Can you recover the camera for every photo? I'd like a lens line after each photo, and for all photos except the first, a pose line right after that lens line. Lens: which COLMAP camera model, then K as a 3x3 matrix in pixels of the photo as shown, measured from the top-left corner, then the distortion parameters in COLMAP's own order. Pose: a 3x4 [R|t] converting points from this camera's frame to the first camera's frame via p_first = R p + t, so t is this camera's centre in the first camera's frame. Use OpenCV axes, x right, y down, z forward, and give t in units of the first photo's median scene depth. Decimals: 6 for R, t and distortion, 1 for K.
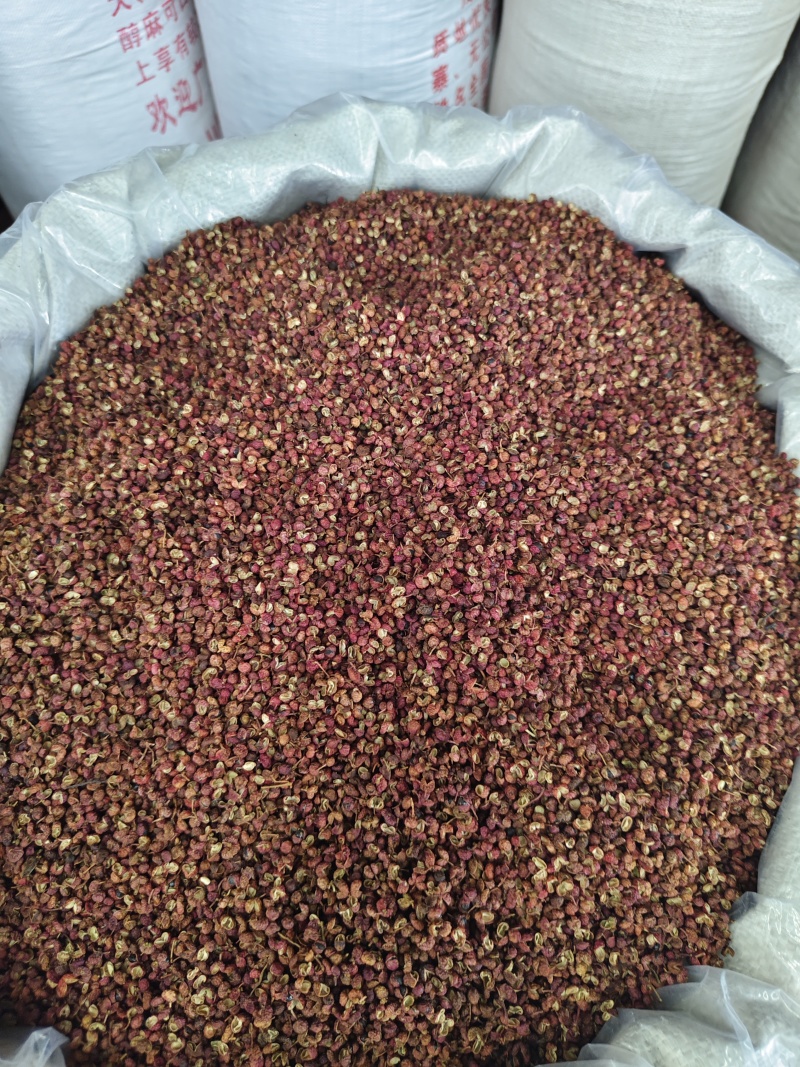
lens RADIAL K [[863.2, 0, 400.0], [0, 863.2, 533.5], [0, 0, 1]] dist [0.091820, -0.178959]
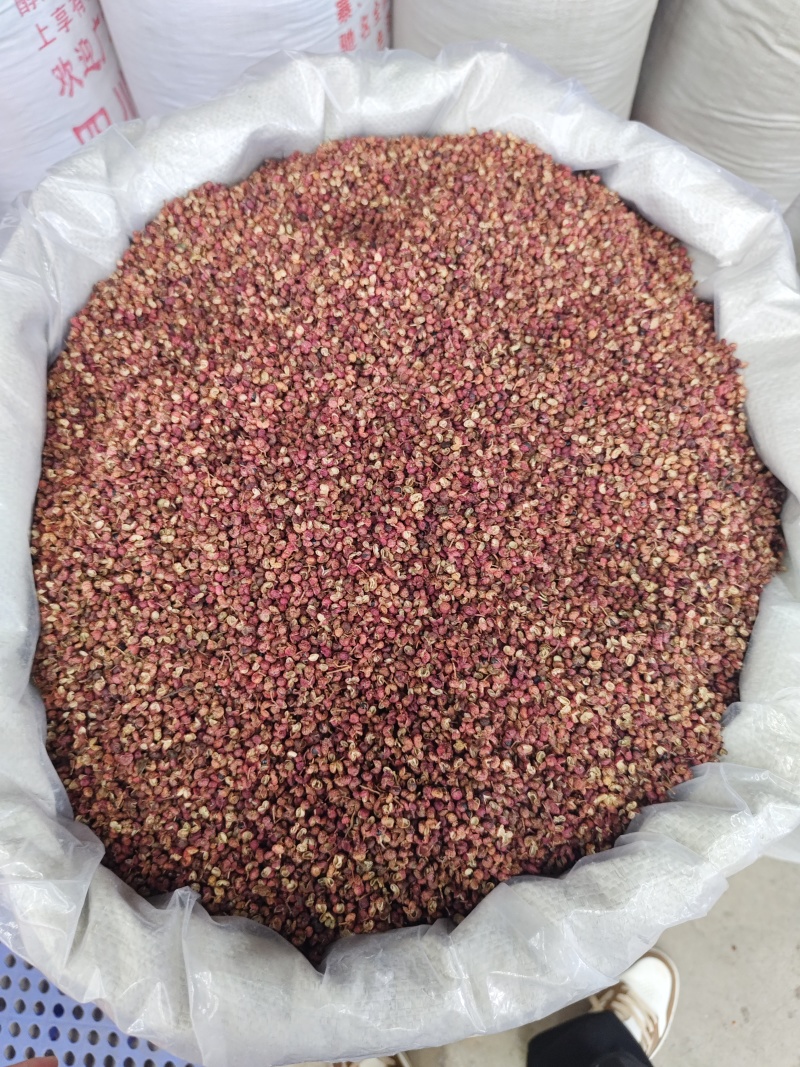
lens RADIAL K [[863.2, 0, 400.0], [0, 863.2, 533.5], [0, 0, 1]] dist [0.091820, -0.178959]
pose [[0.989995, -0.133622, 0.045335, -0.081689], [0.130095, 0.988779, 0.073432, 0.026086], [-0.054638, -0.066799, 0.996269, -0.162928]]
